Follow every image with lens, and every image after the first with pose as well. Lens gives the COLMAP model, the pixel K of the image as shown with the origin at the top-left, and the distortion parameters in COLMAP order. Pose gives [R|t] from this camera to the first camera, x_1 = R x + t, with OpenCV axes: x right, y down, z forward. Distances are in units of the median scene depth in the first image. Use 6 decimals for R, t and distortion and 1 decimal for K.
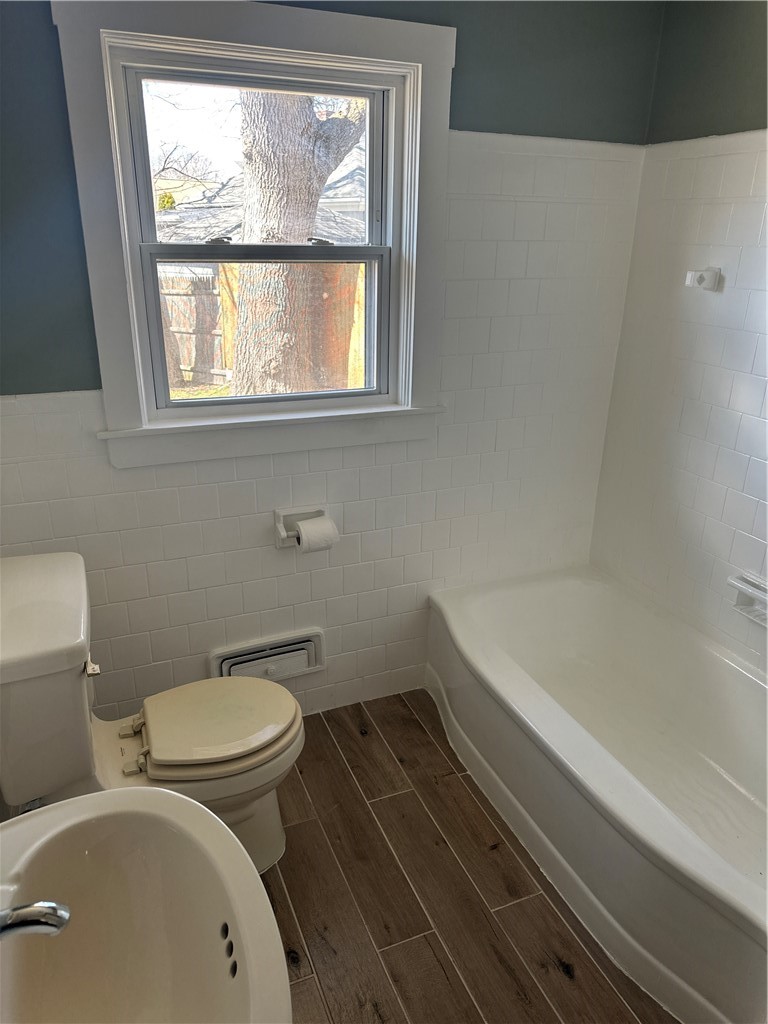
lens RADIAL K [[724.0, 0, 384.0], [0, 724.0, 512.0], [0, 0, 1]] dist [0.145494, -0.182852]
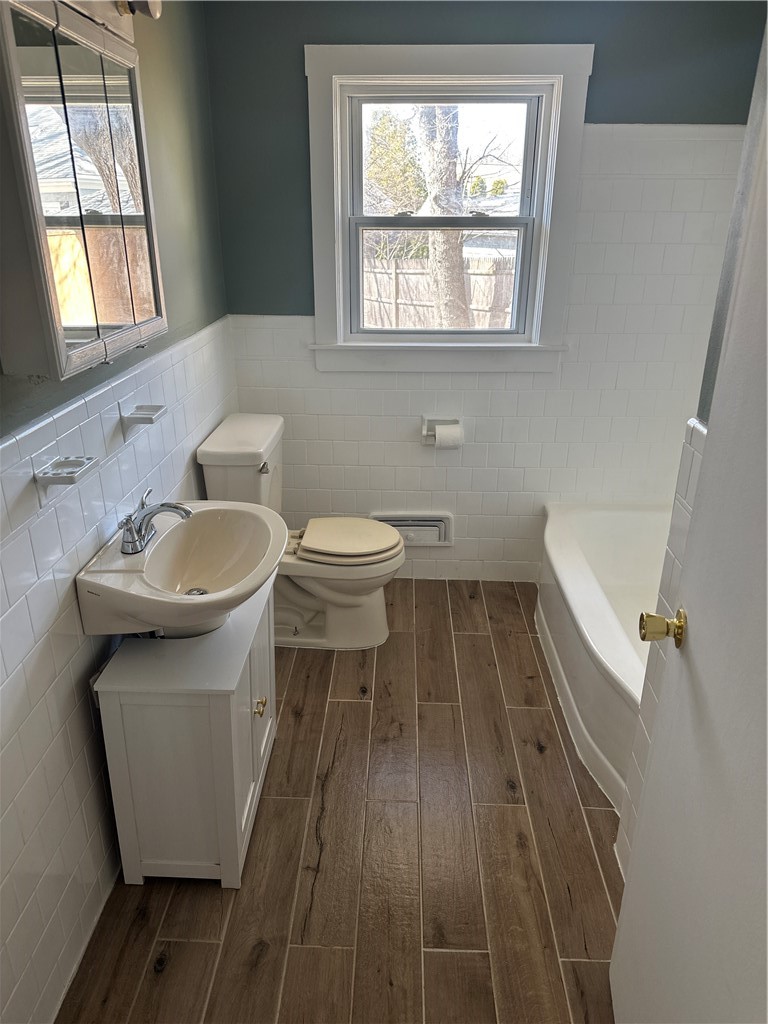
lens RADIAL K [[724.0, 0, 384.0], [0, 724.0, 512.0], [0, 0, 1]] dist [0.145494, -0.182852]
pose [[0.908764, 0.147757, -0.390277, 0.347590], [-0.141488, 0.988919, 0.044944, 0.127968], [0.392593, 0.014376, 0.919600, -0.282494]]
